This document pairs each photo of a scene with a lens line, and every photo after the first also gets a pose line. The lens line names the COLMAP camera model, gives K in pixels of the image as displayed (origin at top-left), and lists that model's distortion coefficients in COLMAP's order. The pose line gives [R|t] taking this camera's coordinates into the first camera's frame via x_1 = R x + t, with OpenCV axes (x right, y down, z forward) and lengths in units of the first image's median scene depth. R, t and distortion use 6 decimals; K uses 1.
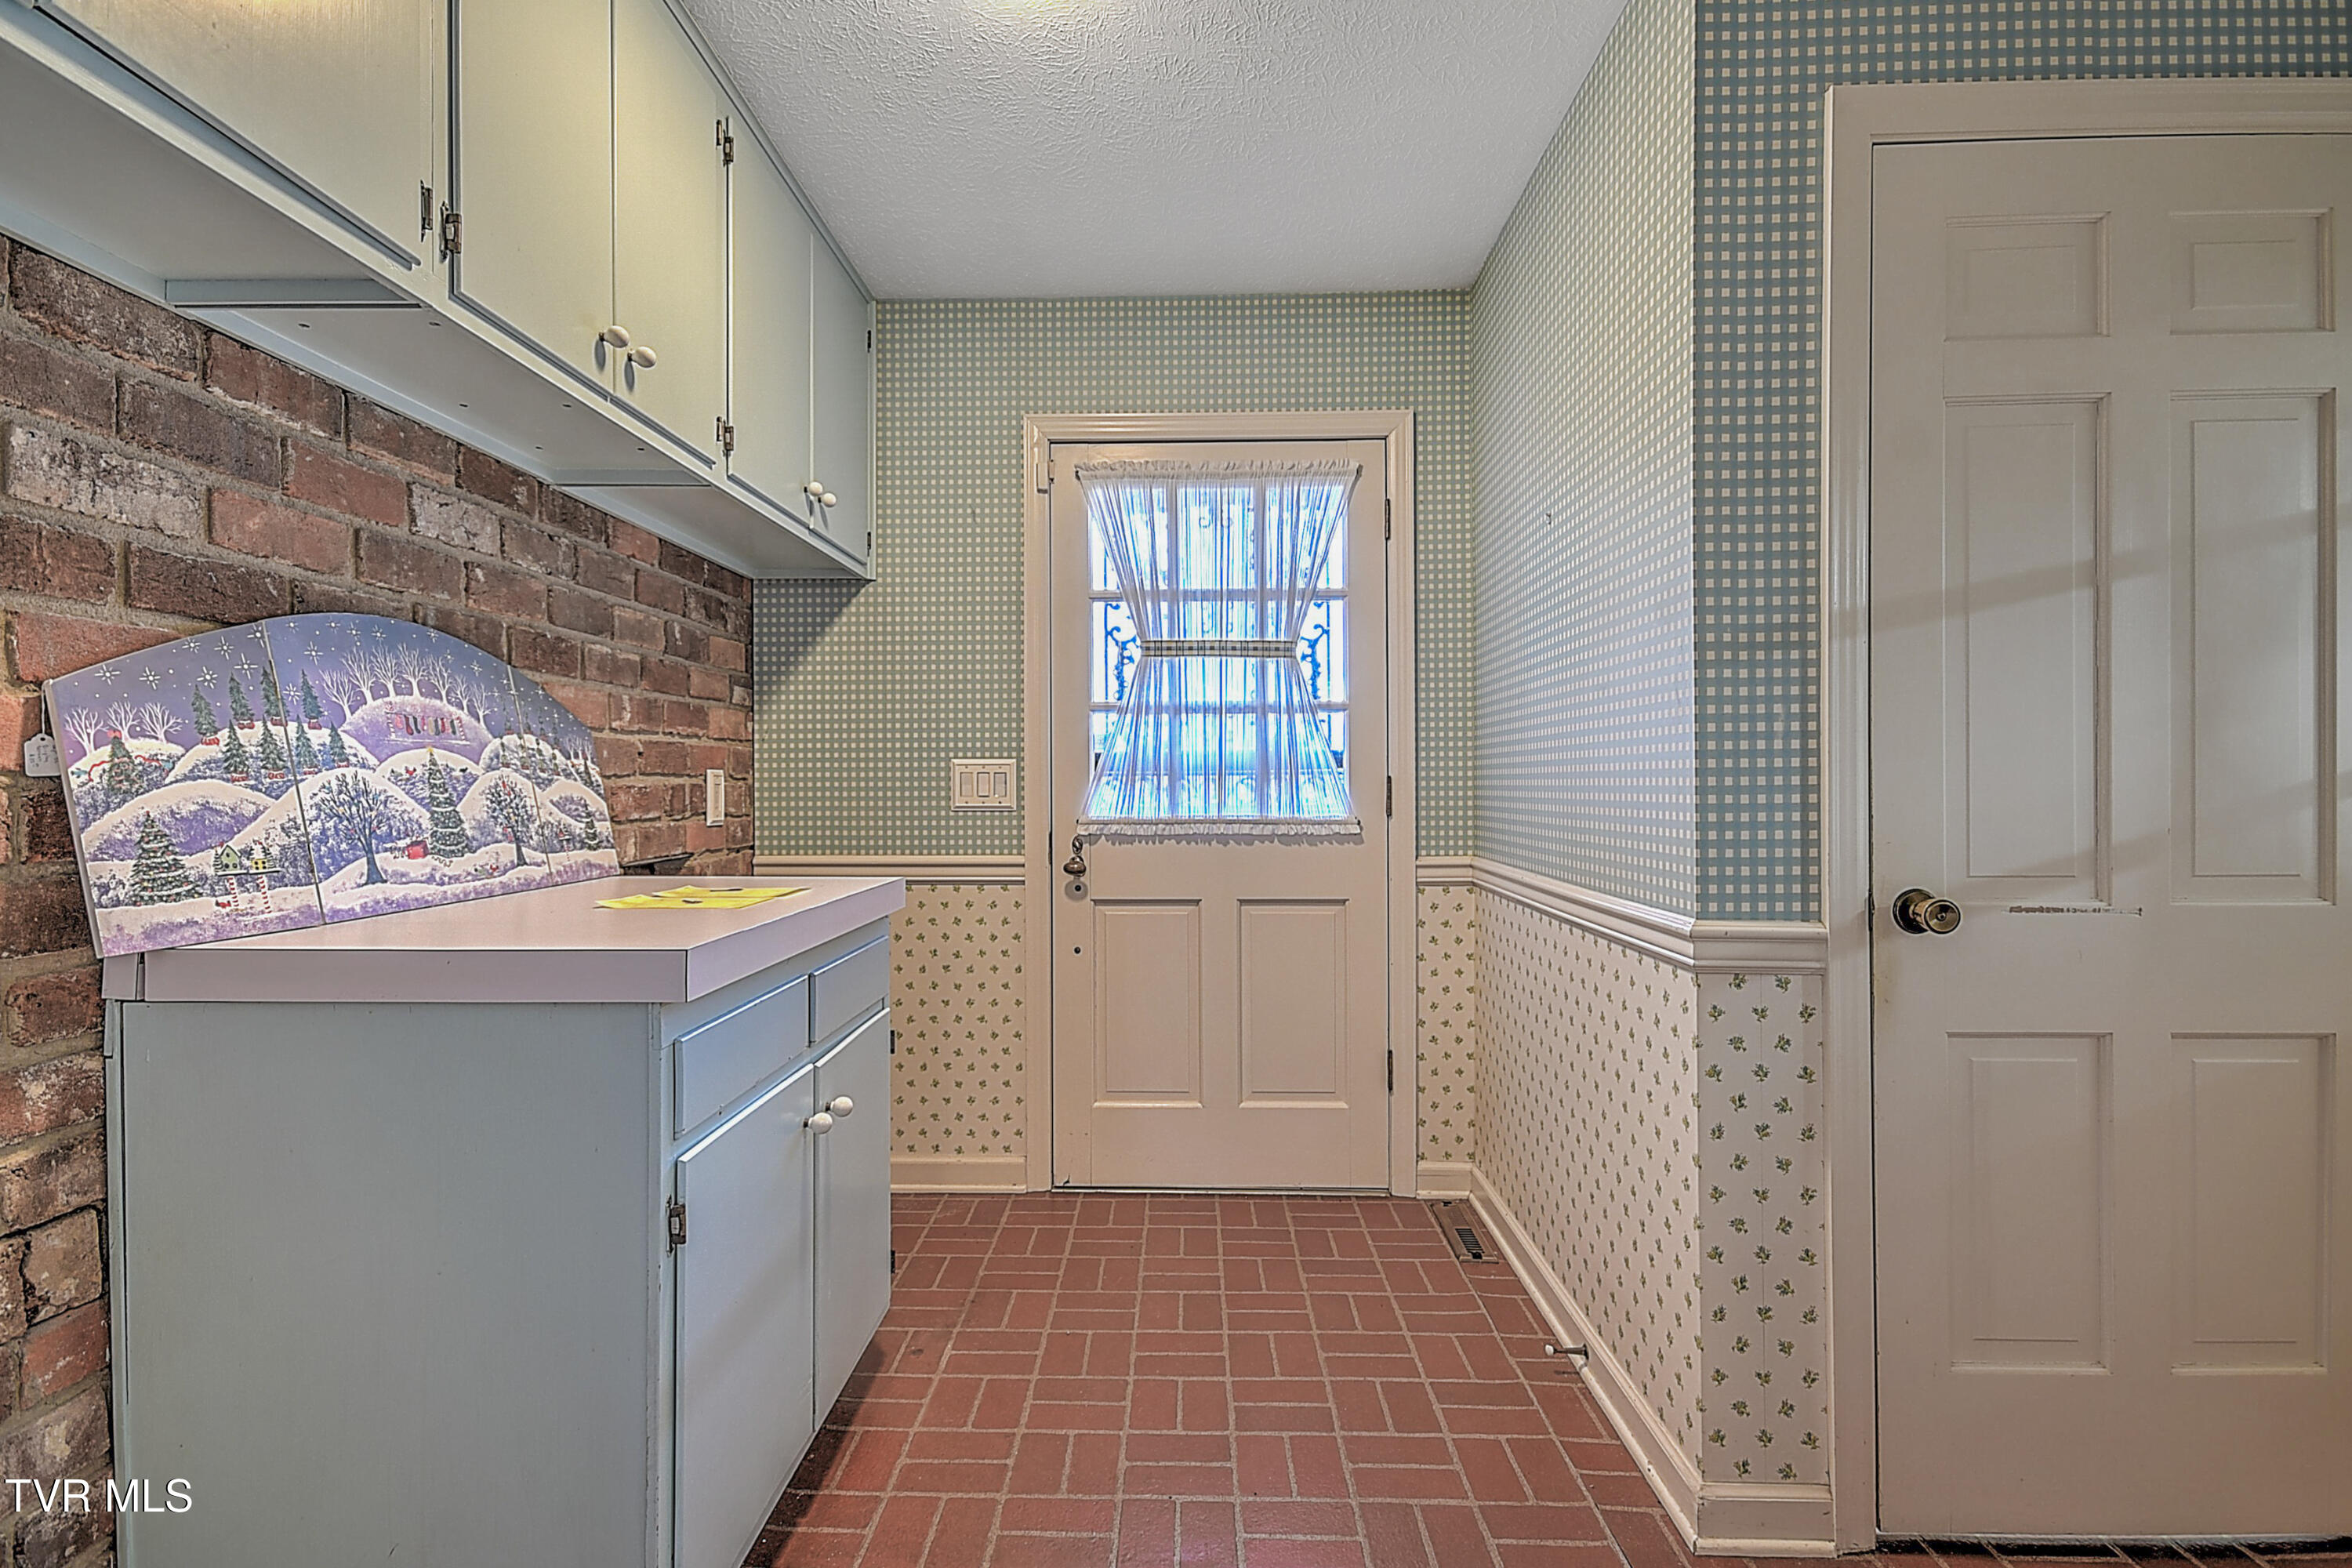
lens RADIAL K [[1062.6, 0, 1171.0], [0, 1062.6, 787.8], [0, 0, 1]] dist [0.001335, -0.000268]
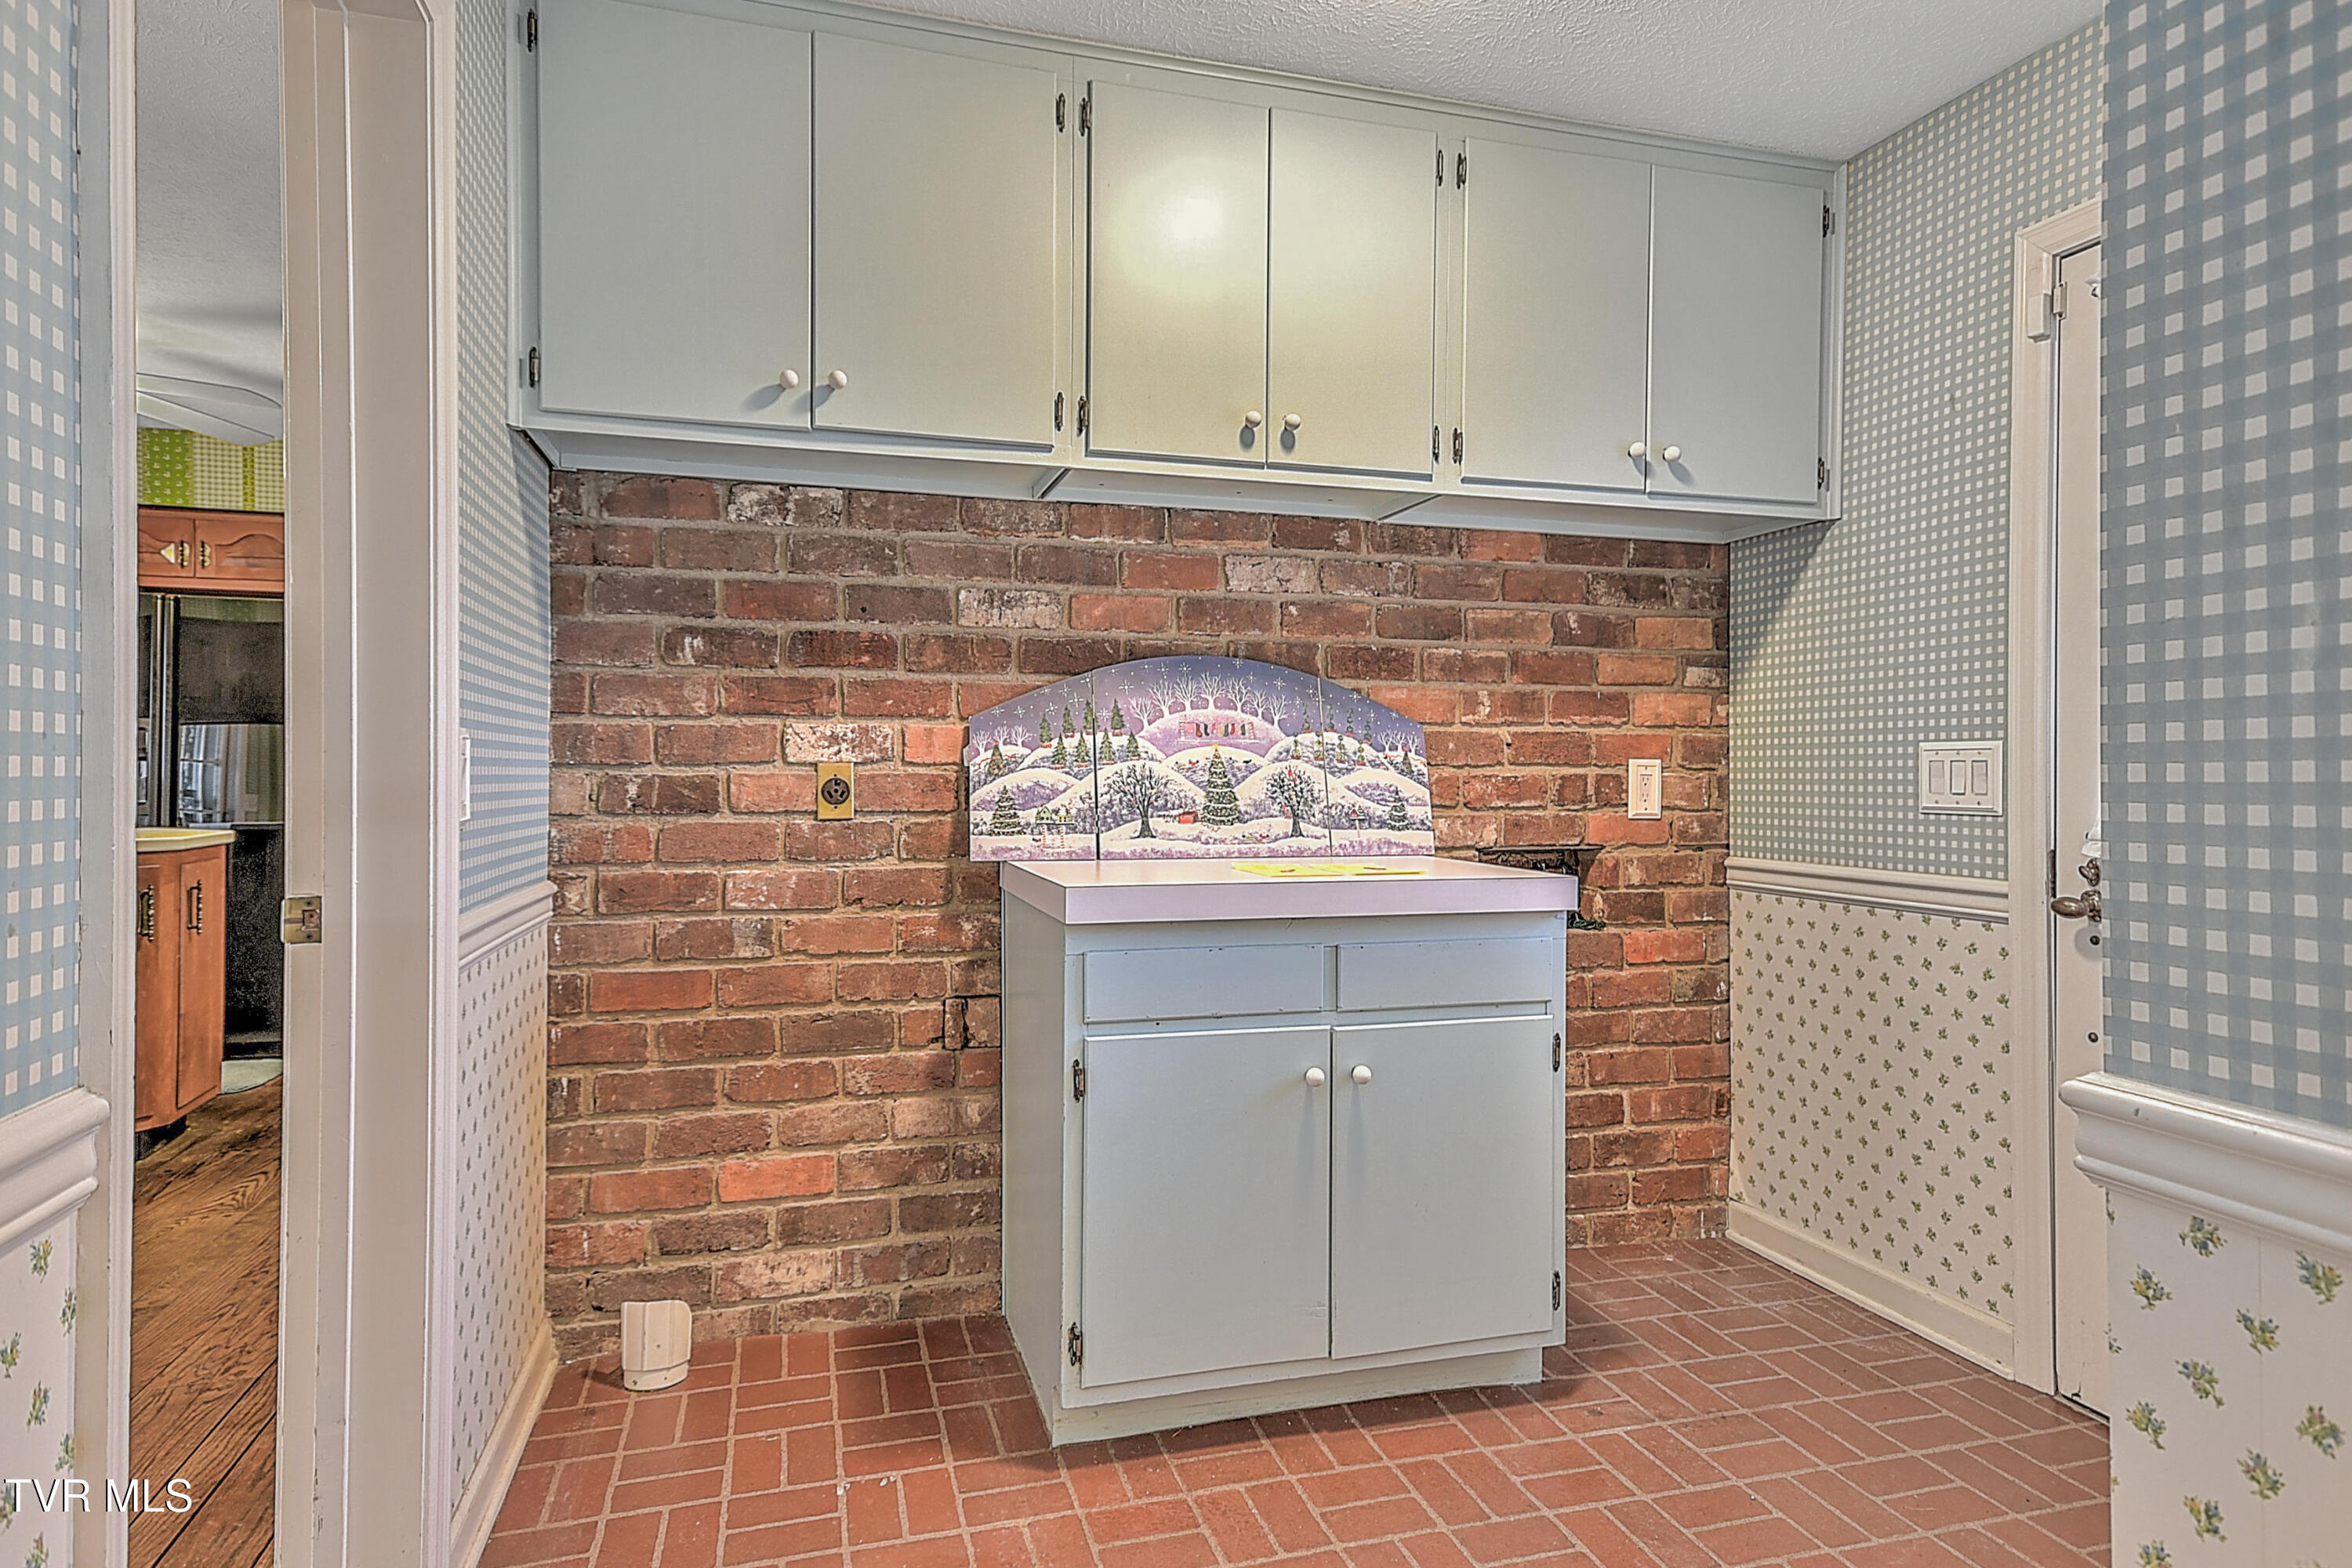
lens RADIAL K [[1275.9, 0, 1172.7], [0, 1275.9, 774.3], [0, 0, 1]] dist [0.017324, 0.001548]
pose [[0.313465, 0.004374, -0.949590, 0.835445], [-0.009779, 0.999951, 0.001378, -0.002095], [0.949549, 0.008854, 0.313493, 0.404527]]
